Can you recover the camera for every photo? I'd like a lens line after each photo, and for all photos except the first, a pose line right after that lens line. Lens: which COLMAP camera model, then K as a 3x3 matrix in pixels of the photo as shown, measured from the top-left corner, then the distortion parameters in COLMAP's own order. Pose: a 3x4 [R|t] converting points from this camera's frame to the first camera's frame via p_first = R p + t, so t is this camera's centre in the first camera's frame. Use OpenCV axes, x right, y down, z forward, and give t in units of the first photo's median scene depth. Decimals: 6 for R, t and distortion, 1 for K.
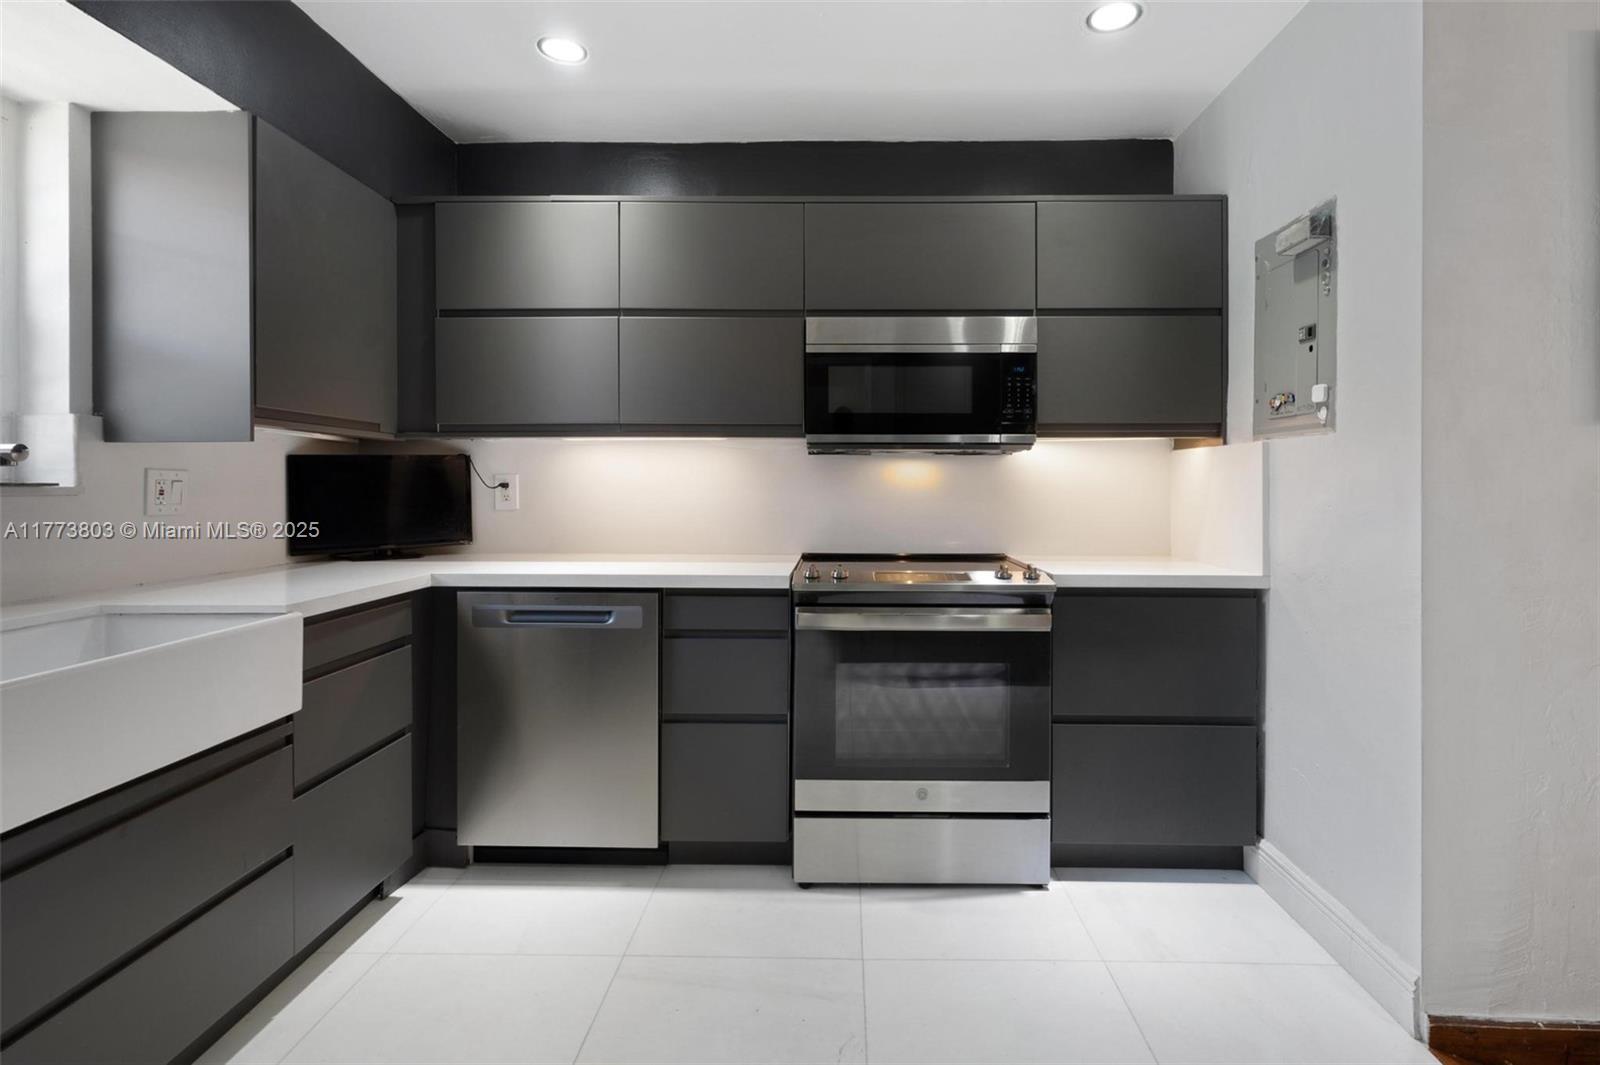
lens RADIAL K [[743.6, 0, 823.4], [0, 743.6, 474.4], [0, 0, 1]] dist [0.003865, 0.000020]
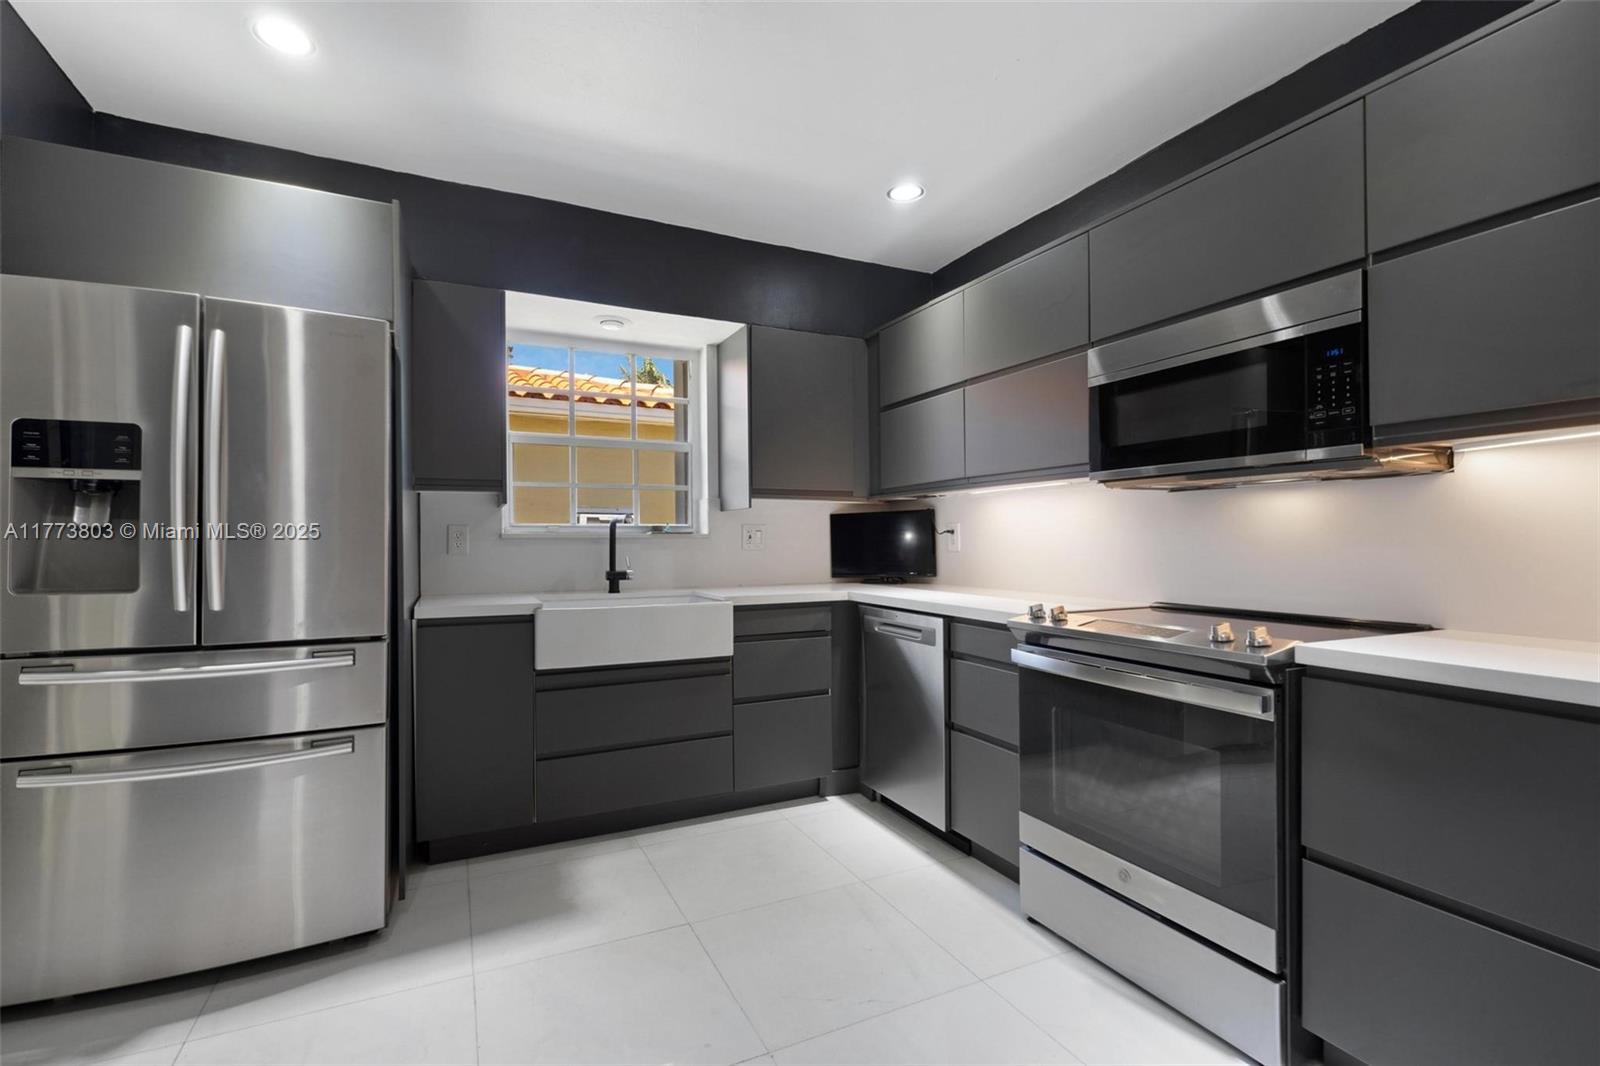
lens RADIAL K [[726.6, 0, 800.0], [0, 726.6, 533.0], [0, 0, 1]] dist [0.000103, -0.000004]
pose [[0.446026, -0.013296, -0.894921, 0.727961], [0.018741, 0.999809, -0.005514, 0.024284], [0.894824, -0.014313, 0.446190, 0.280940]]
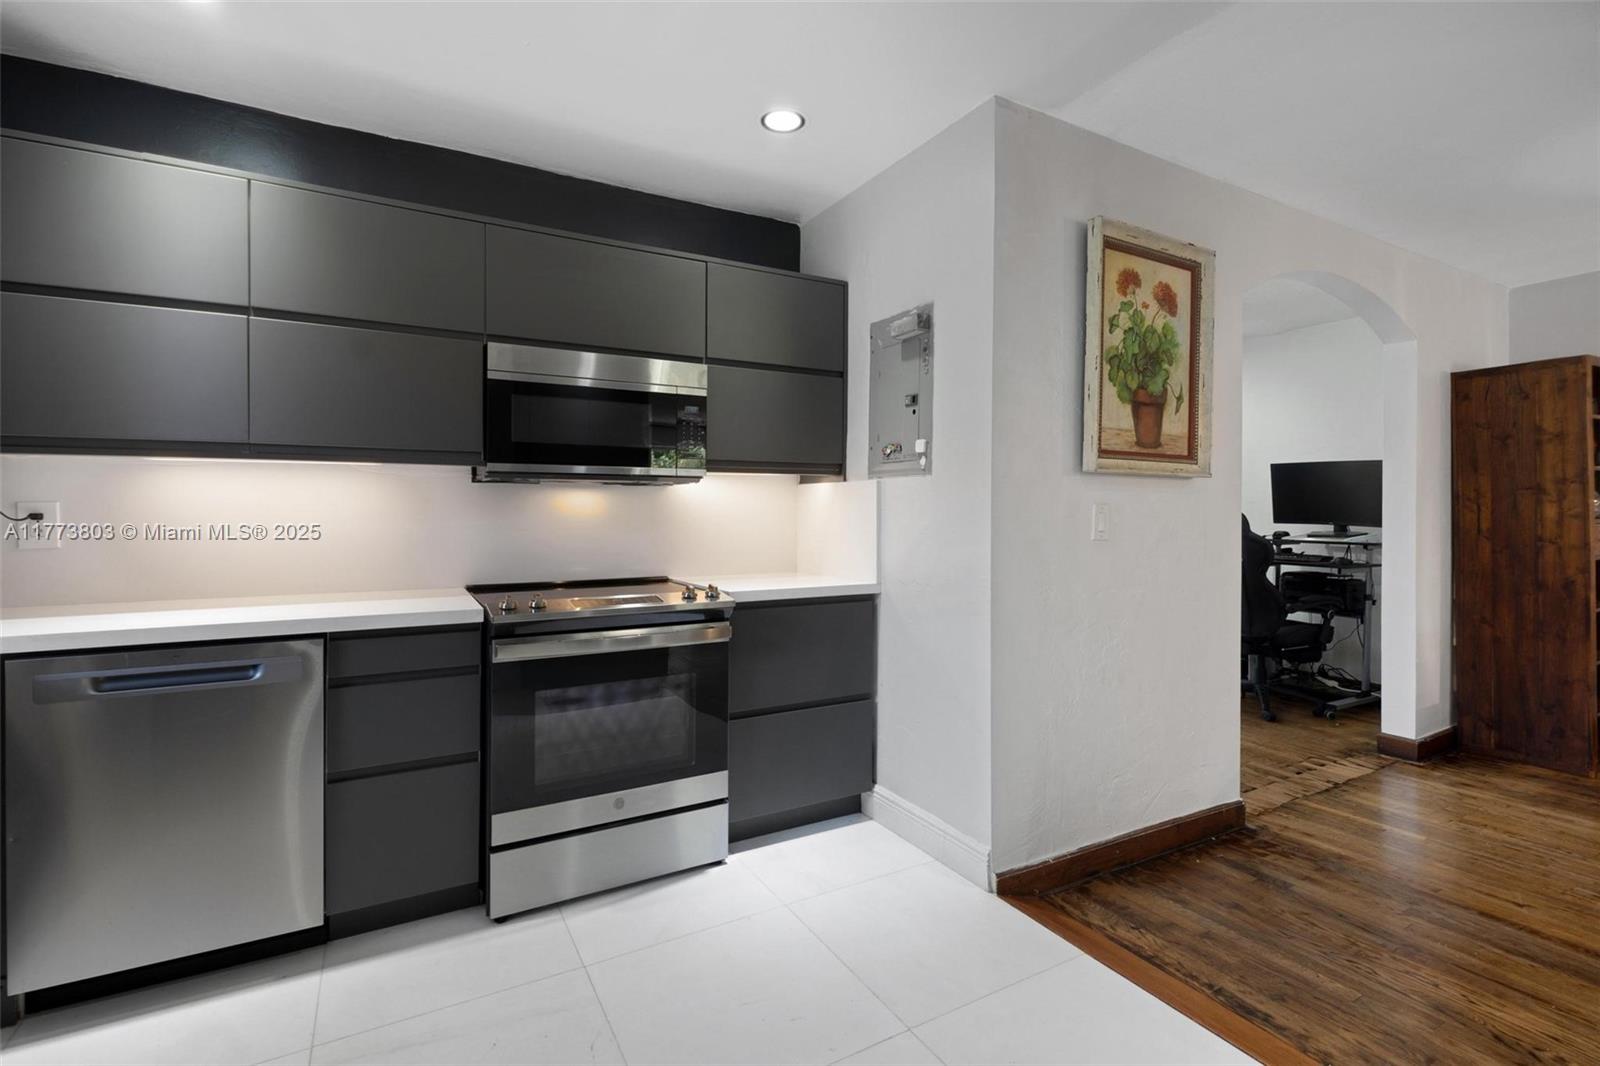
lens RADIAL K [[725.3, 0, 787.4], [0, 725.3, 512.1], [0, 0, 1]] dist [0.000937, -0.000064]
pose [[0.868602, -0.002720, 0.495503, -0.169675], [-0.004969, 0.999887, 0.014198, -0.005497], [-0.495486, -0.014795, 0.868490, -0.019494]]
